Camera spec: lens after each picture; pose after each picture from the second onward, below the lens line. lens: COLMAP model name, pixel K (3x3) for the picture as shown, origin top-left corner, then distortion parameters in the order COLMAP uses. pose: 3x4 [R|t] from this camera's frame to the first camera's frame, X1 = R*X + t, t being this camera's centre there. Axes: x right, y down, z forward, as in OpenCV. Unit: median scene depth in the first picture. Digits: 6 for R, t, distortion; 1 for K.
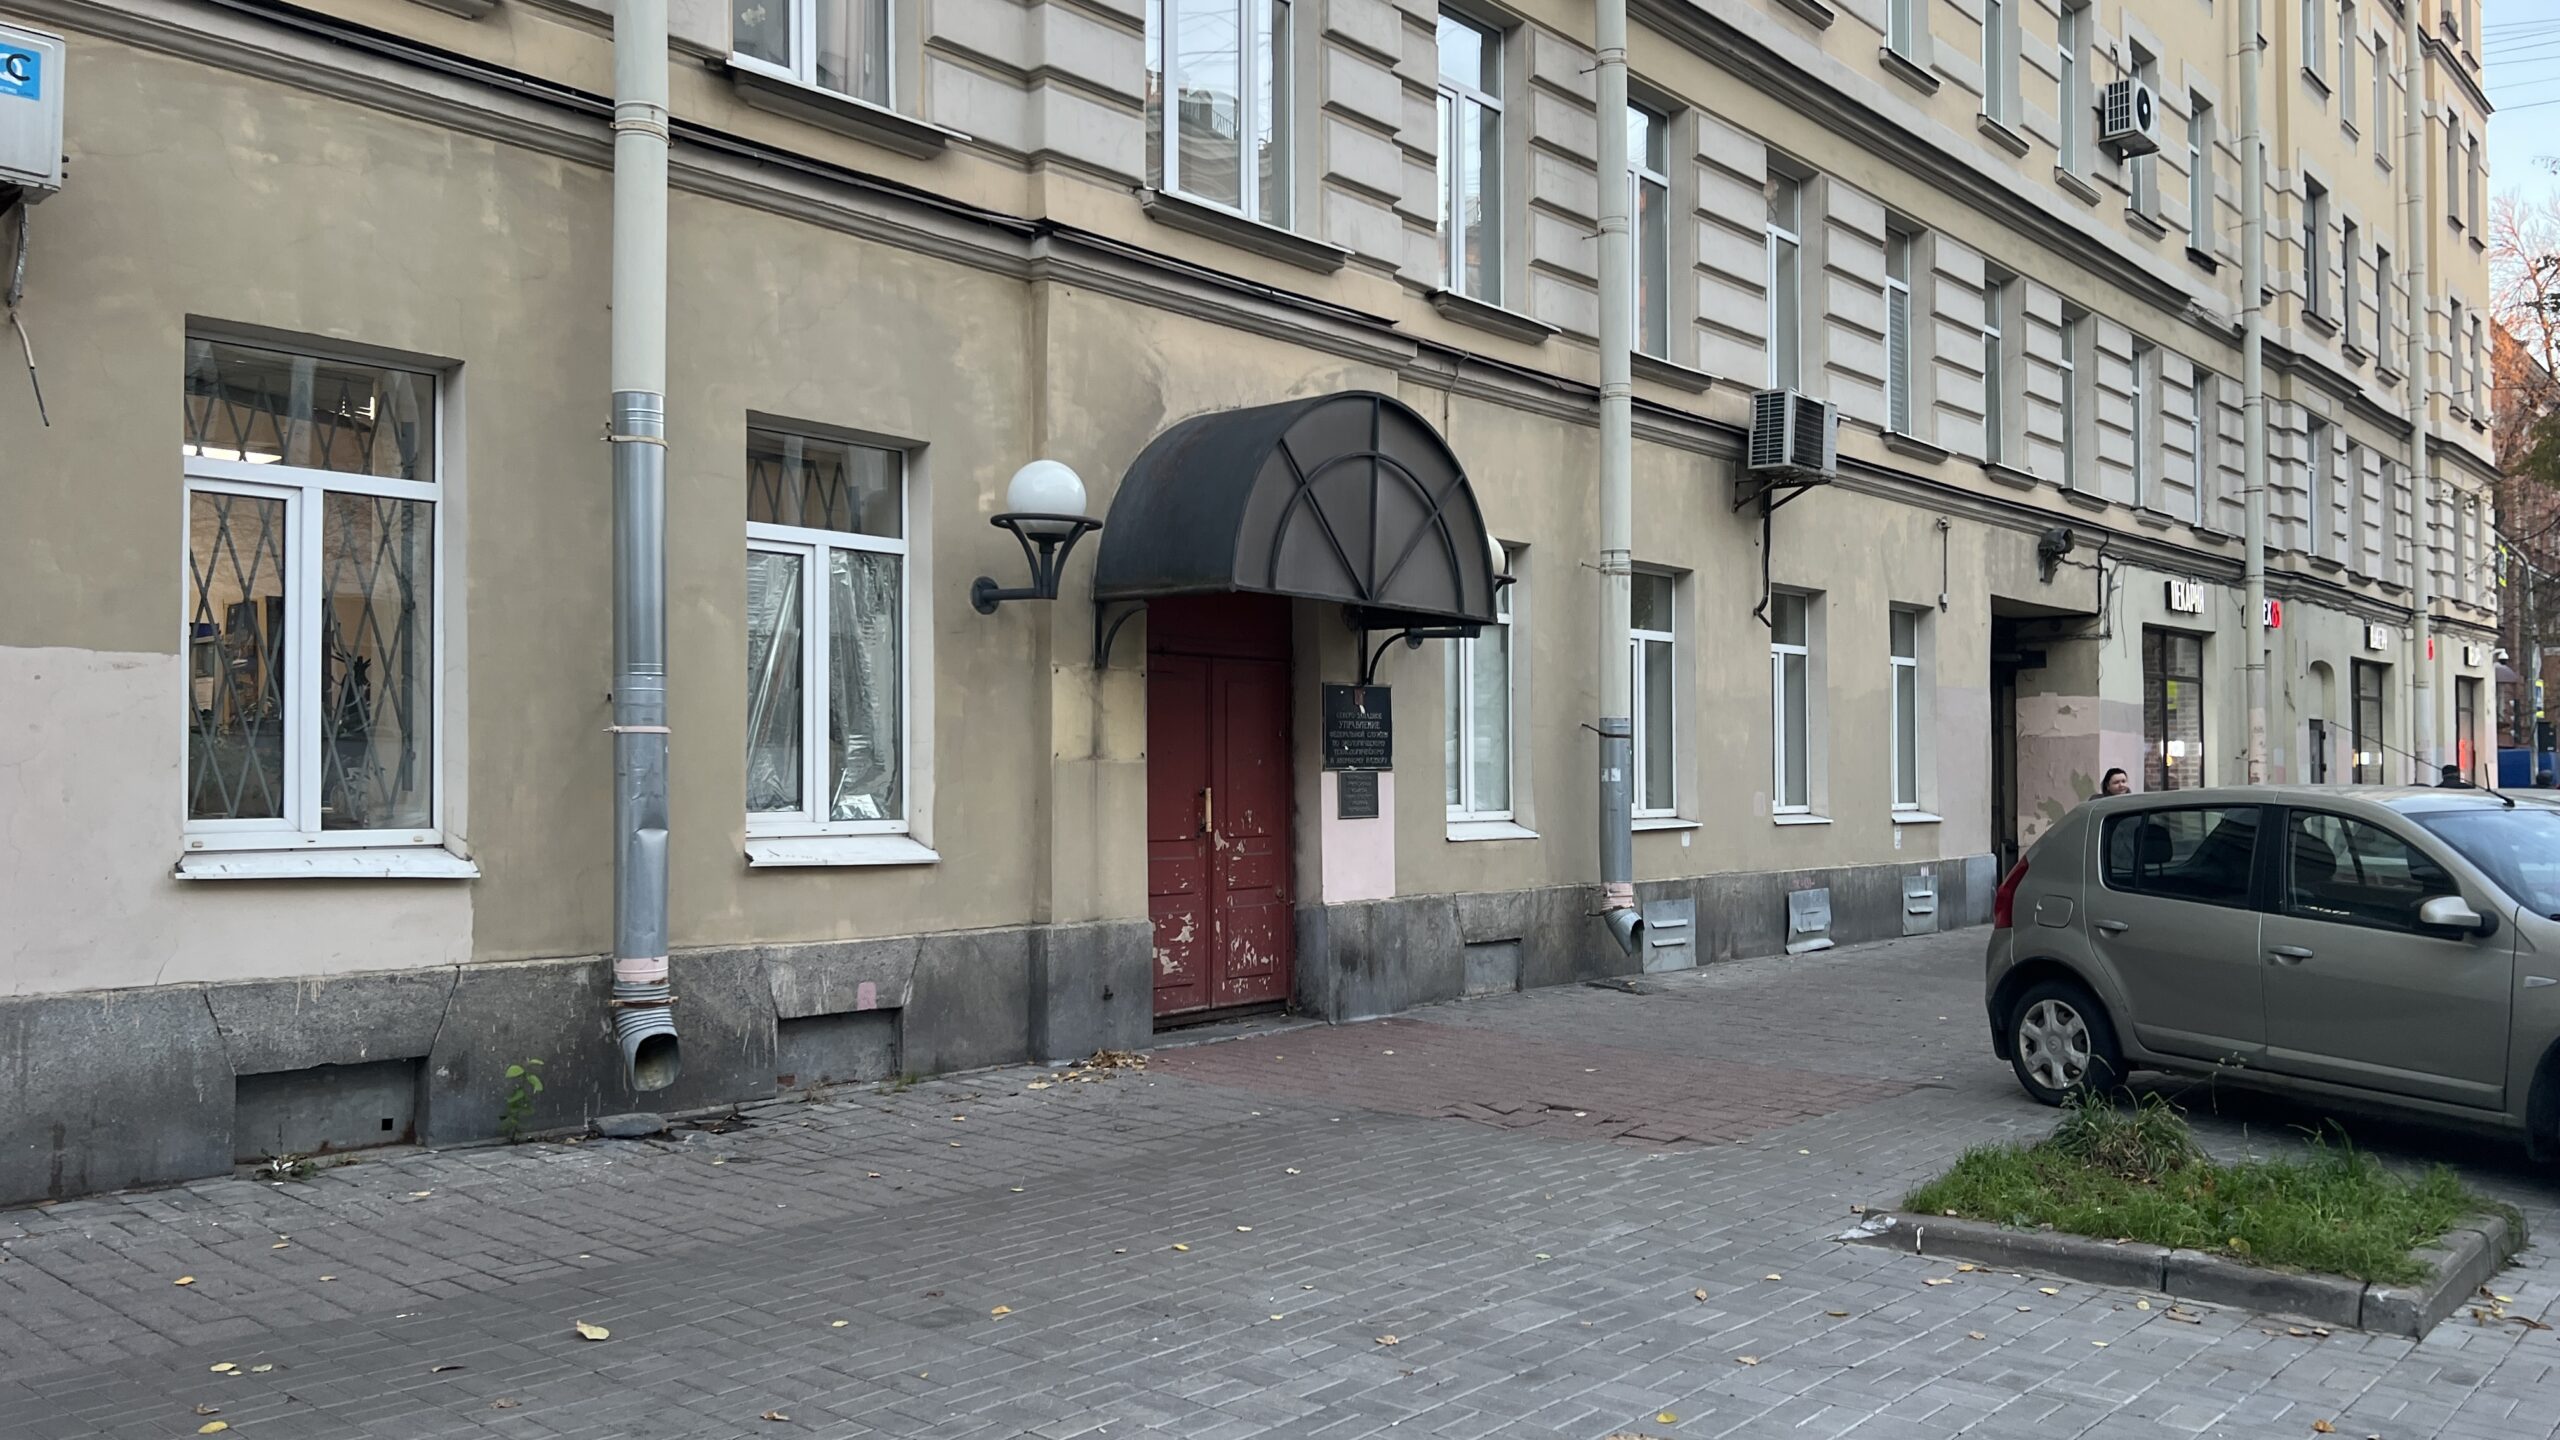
lens RADIAL K [[1957.5, 0, 1300.6], [0, 1957.5, 724.8], [0, 0, 1]] dist [0.070152, -0.094471]
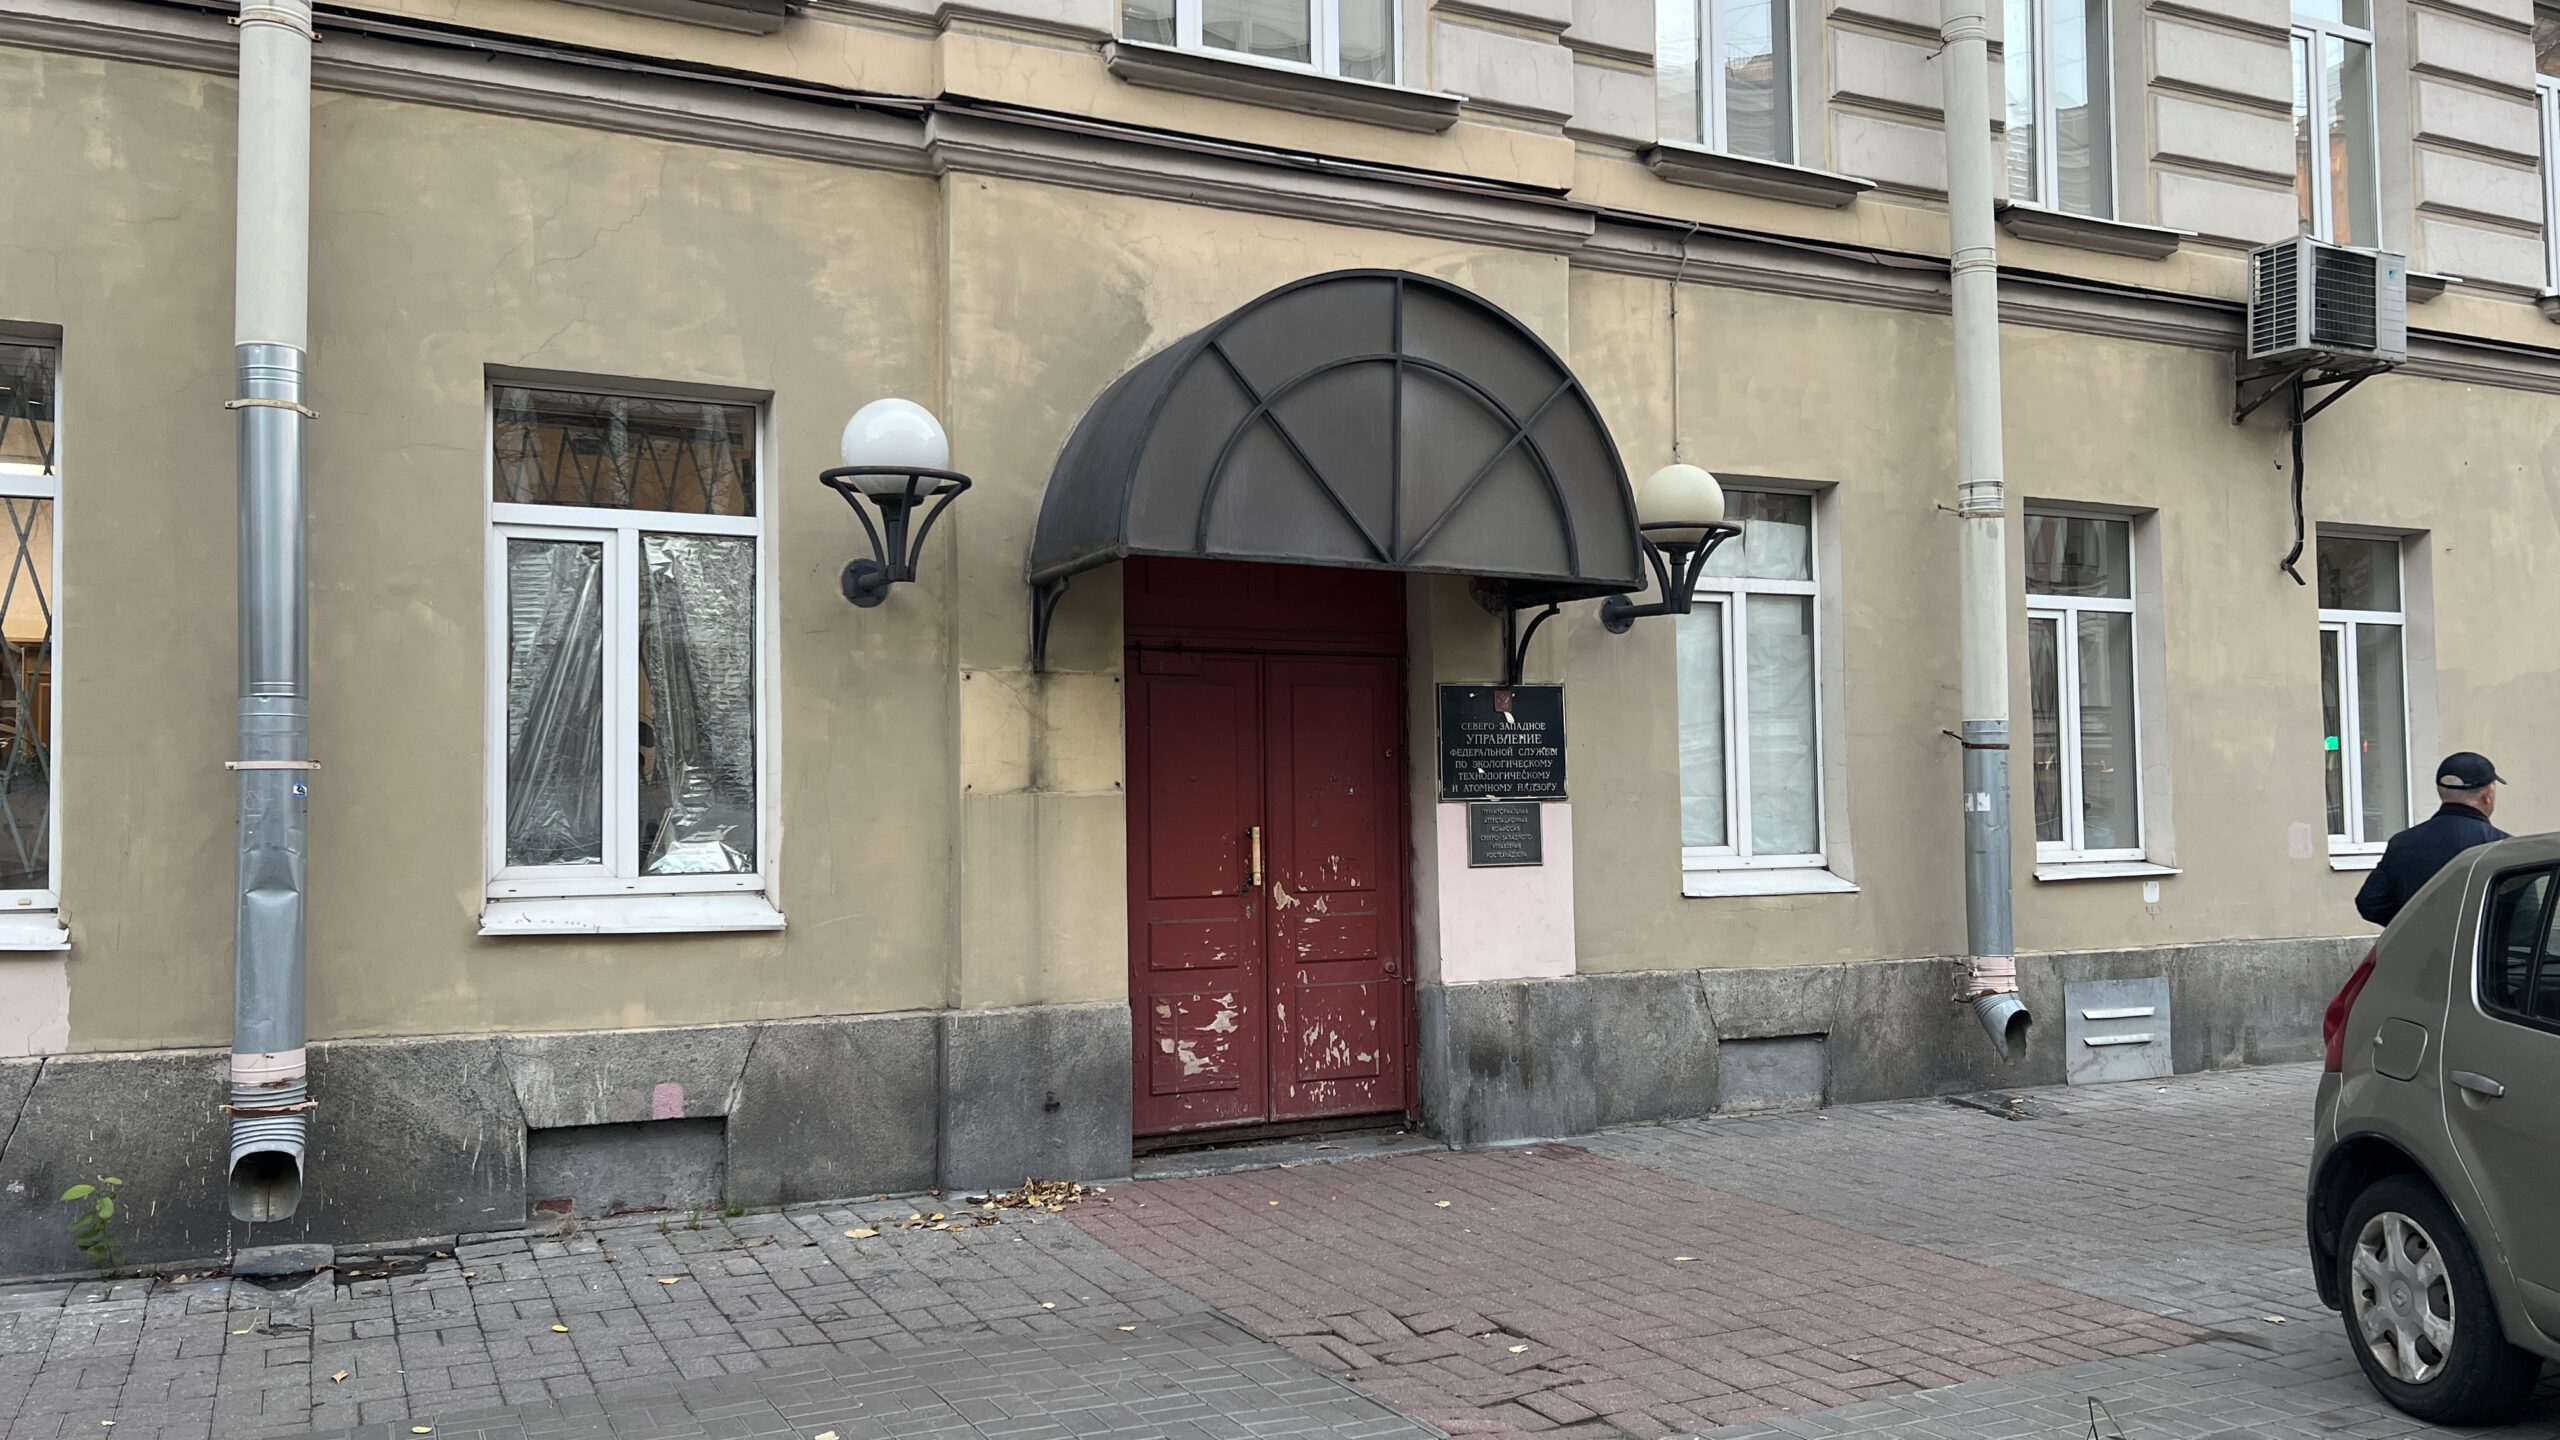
lens RADIAL K [[1957.5, 0, 1300.6], [0, 1957.5, 724.8], [0, 0, 1]] dist [0.070152, -0.094471]
pose [[0.918117, -0.028559, -0.395279, 0.270834], [0.021896, 0.999532, -0.021359, 0.009256], [0.395704, 0.010955, 0.918313, 0.317795]]
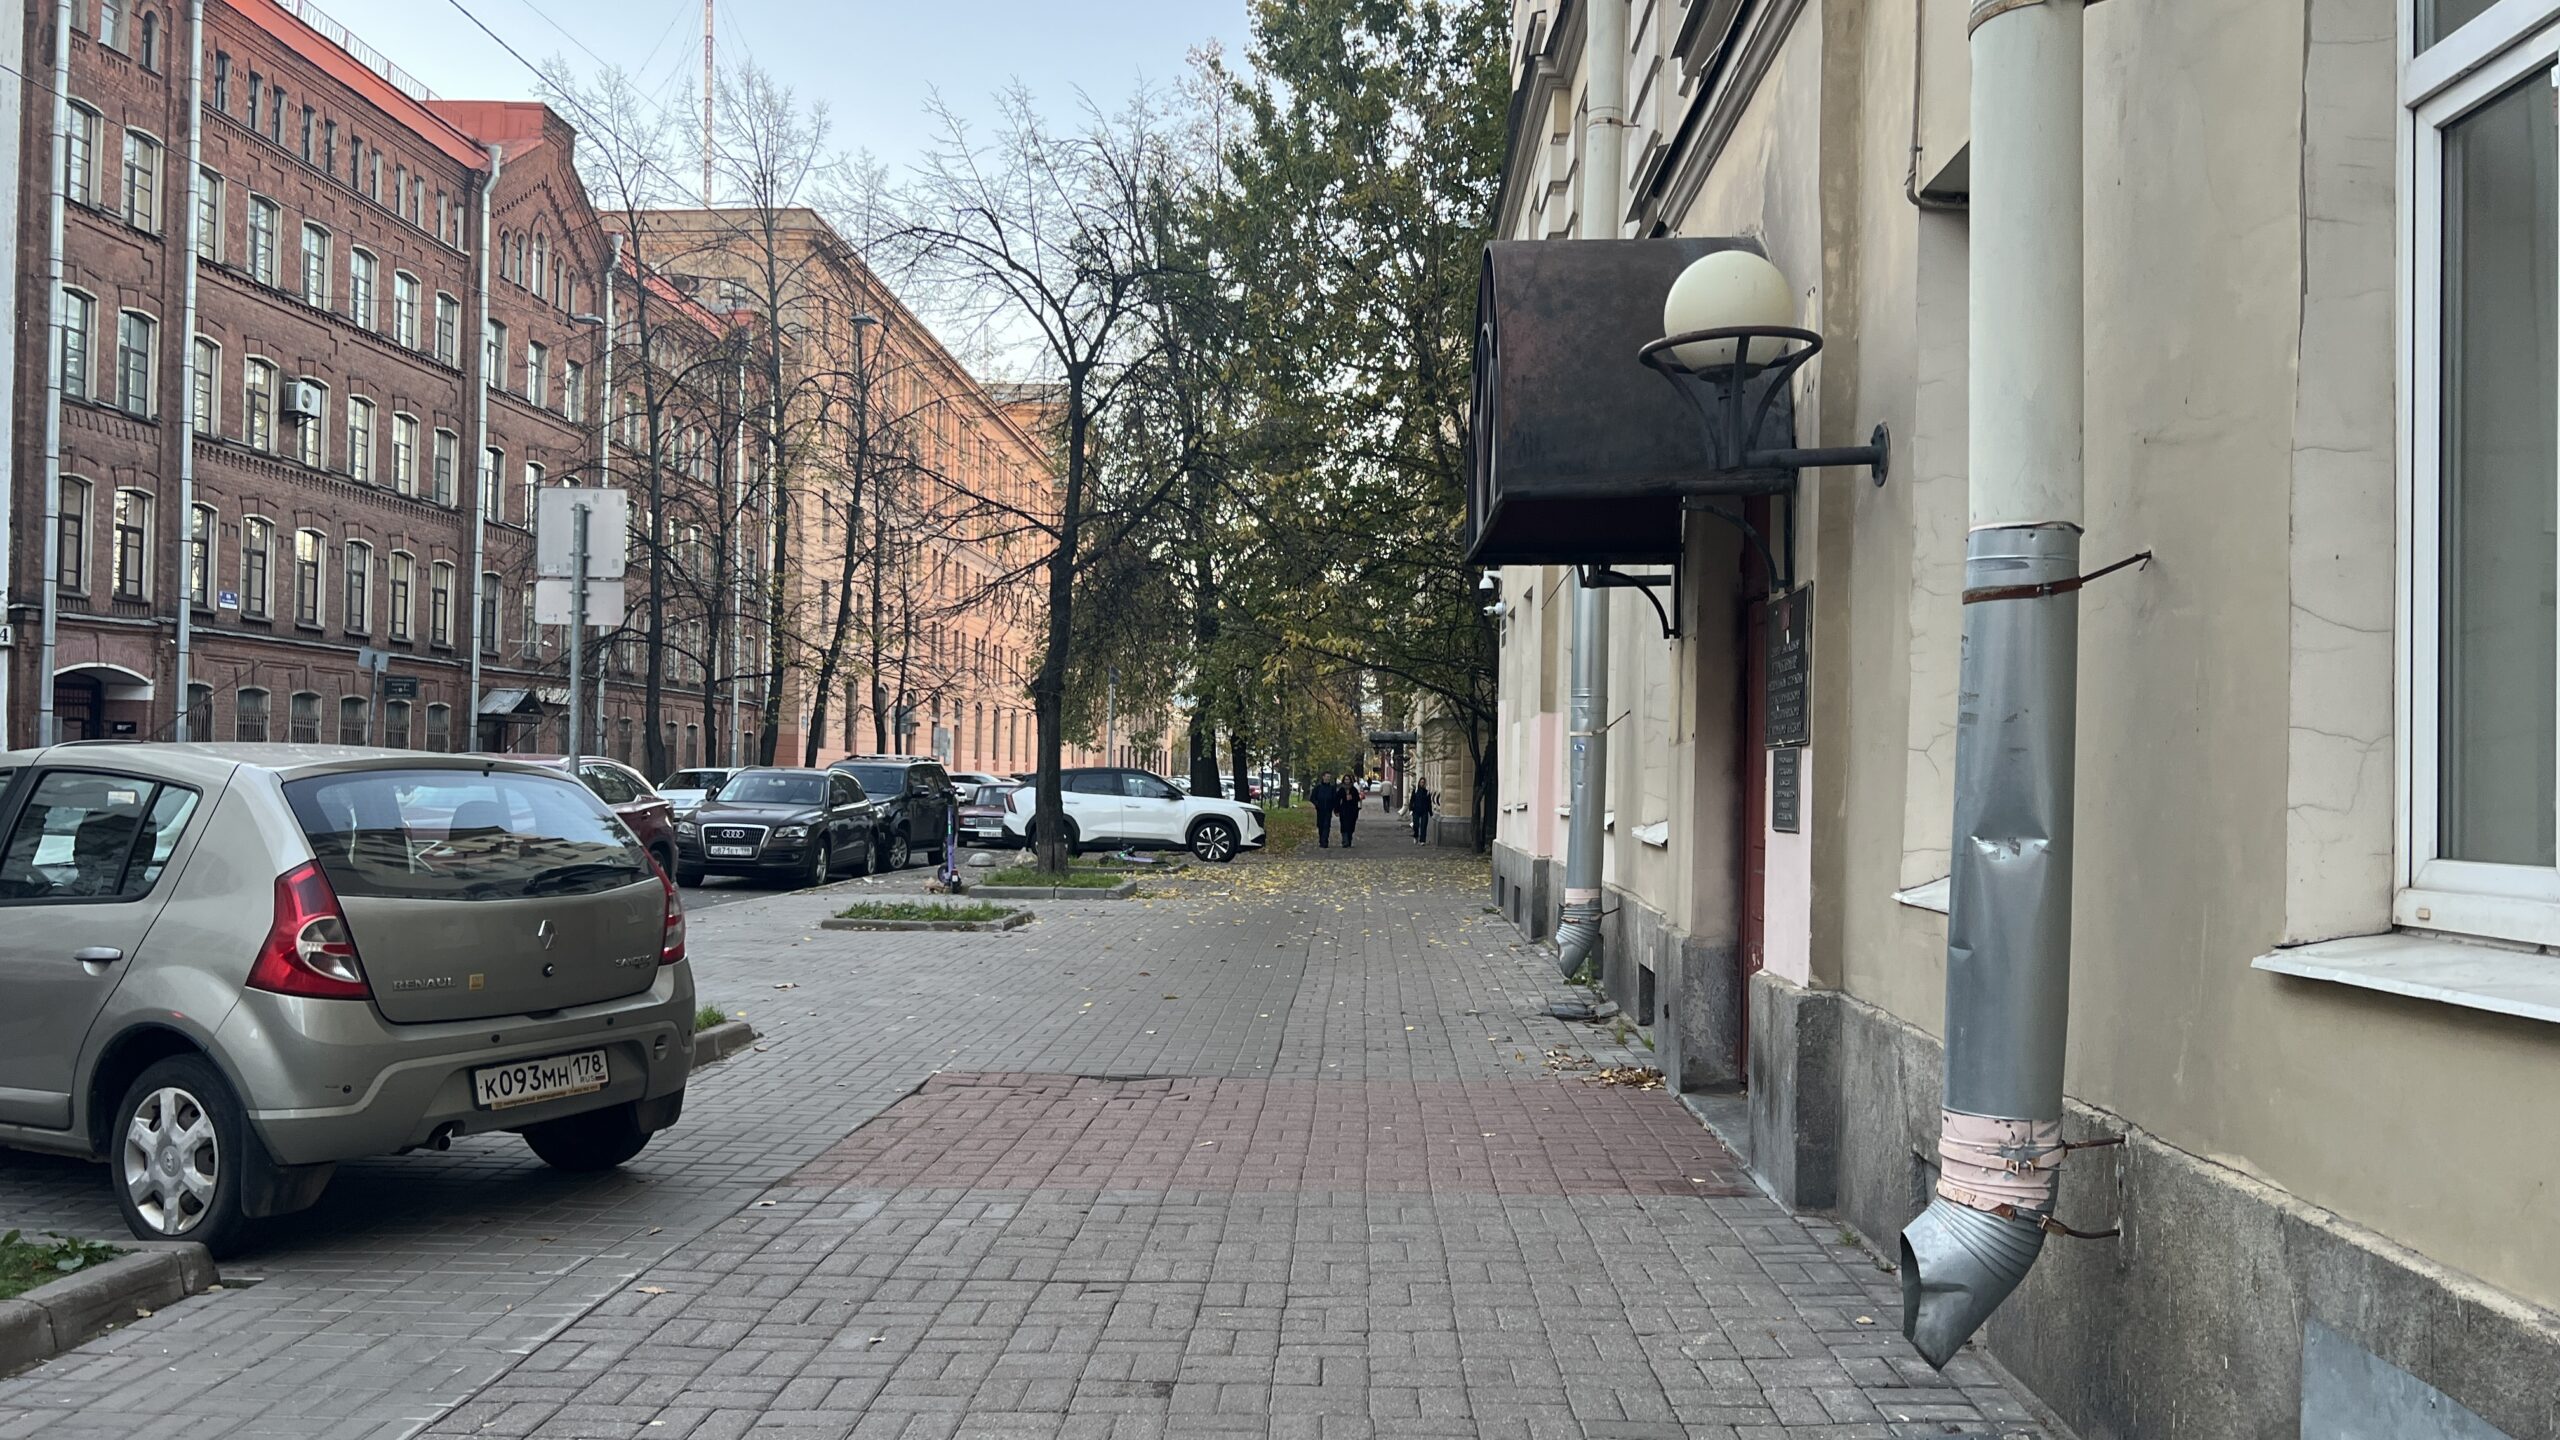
lens RADIAL K [[1933.6, 0, 1280.8], [0, 1933.6, 736.6], [0, 0, 1]] dist [0.016287, 0.000855]
pose [[-0.789596, -0.027989, -0.612988, 0.524635], [-0.002199, 0.999082, -0.042786, 0.048026], [0.613623, -0.032436, -0.788933, 1.458125]]
